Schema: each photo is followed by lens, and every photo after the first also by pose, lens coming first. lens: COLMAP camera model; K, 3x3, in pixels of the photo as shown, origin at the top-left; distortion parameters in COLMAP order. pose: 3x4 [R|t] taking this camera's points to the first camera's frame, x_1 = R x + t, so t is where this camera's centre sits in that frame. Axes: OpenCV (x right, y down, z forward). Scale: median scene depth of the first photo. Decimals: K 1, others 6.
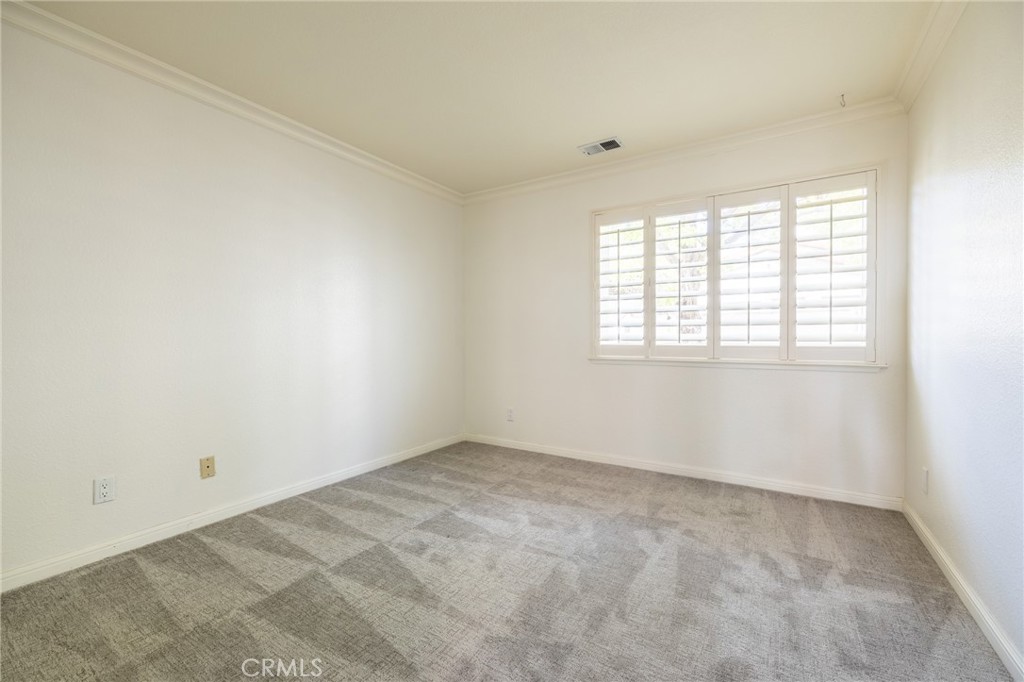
lens RADIAL K [[451.5, 0, 536.0], [0, 451.5, 343.9], [0, 0, 1]] dist [0.000882, 0.000899]
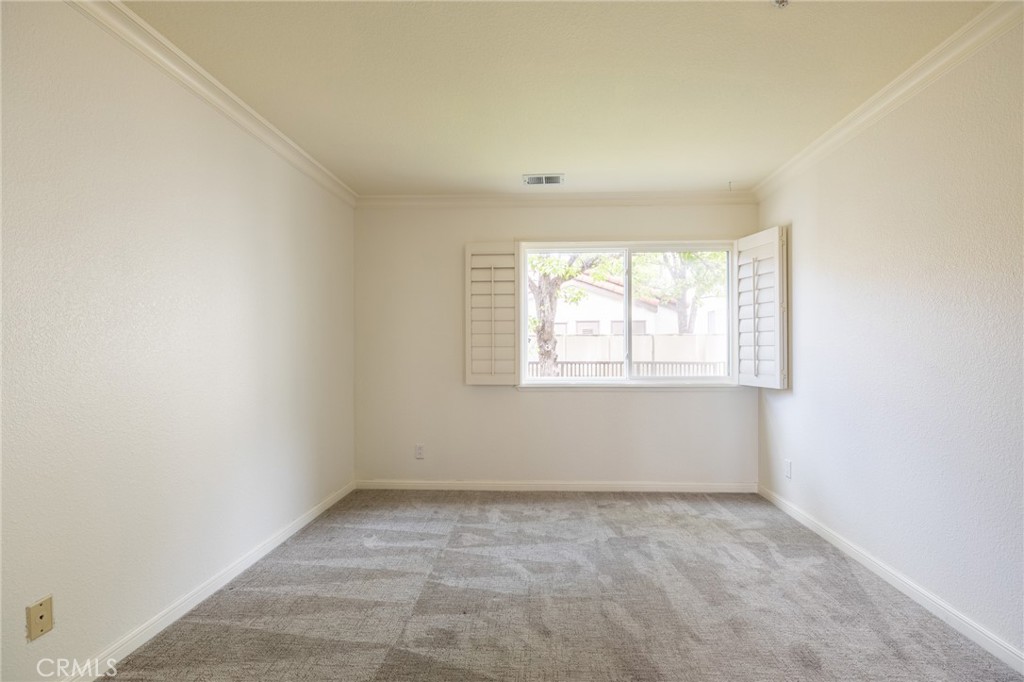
lens RADIAL K [[451.5, 0, 517.5], [0, 451.5, 342.5], [0, 0, 1]] dist [0.000882, 0.000899]
pose [[0.857326, 0.004284, 0.514756, -0.487714], [0.005339, 0.999838, -0.017213, -0.059125], [-0.514746, 0.017505, 0.857164, 0.188160]]
